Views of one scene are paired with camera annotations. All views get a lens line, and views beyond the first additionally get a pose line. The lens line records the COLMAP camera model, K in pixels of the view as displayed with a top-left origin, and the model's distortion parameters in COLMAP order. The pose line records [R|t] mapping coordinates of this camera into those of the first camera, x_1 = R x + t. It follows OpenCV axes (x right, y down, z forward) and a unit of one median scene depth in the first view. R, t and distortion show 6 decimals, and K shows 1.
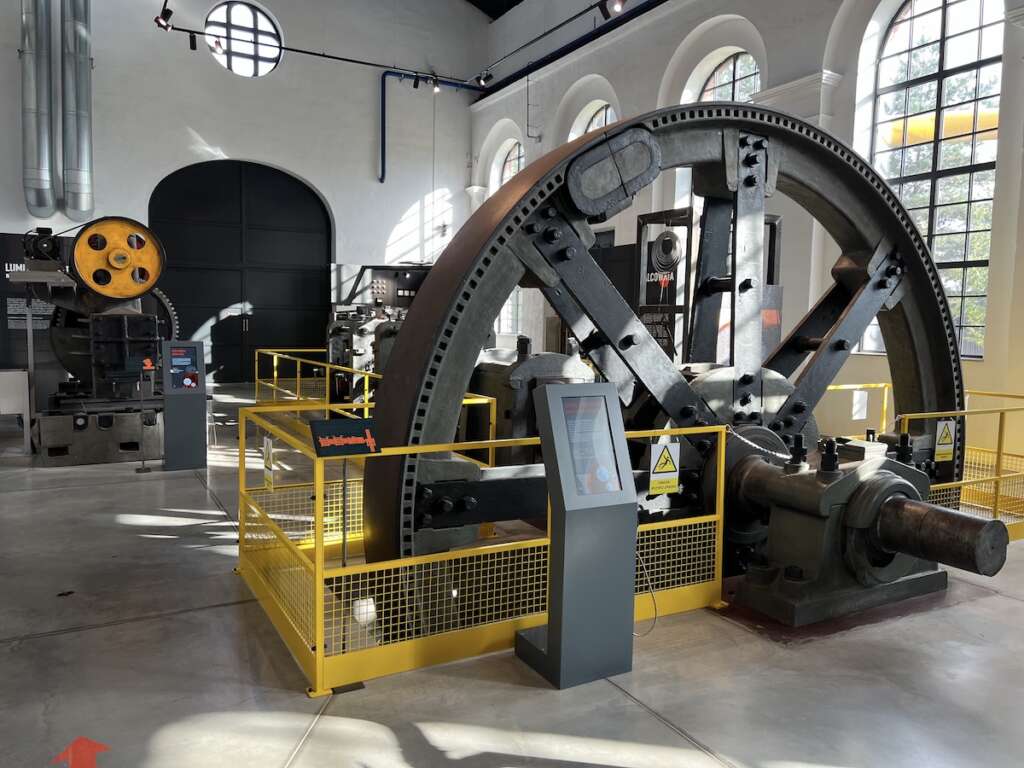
lens RADIAL K [[766.9, 0, 512.0], [0, 766.9, 384.0], [0, 0, 1]] dist [0.012365, 0.004120]
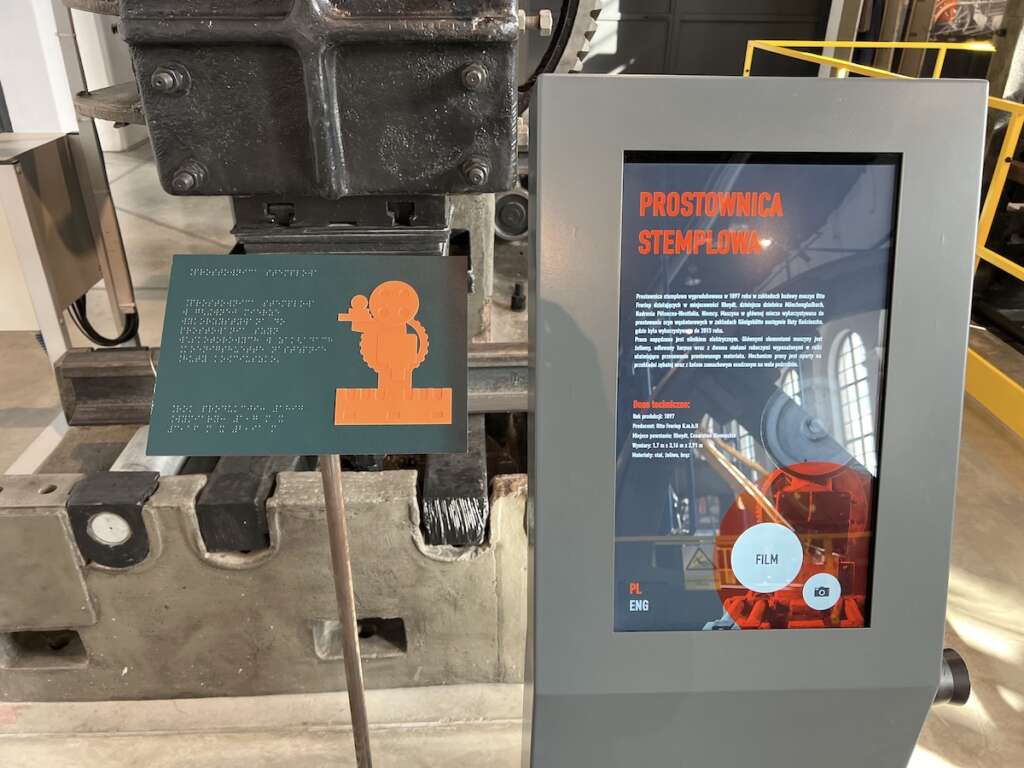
lens RADIAL K [[766.9, 0, 512.0], [0, 766.9, 384.0], [0, 0, 1]] dist [0.012365, 0.004120]
pose [[0.894532, 0.204829, -0.397313, -0.398410], [-0.034700, 0.917973, 0.395121, -0.054967], [0.445656, -0.339662, 0.828264, 0.875910]]
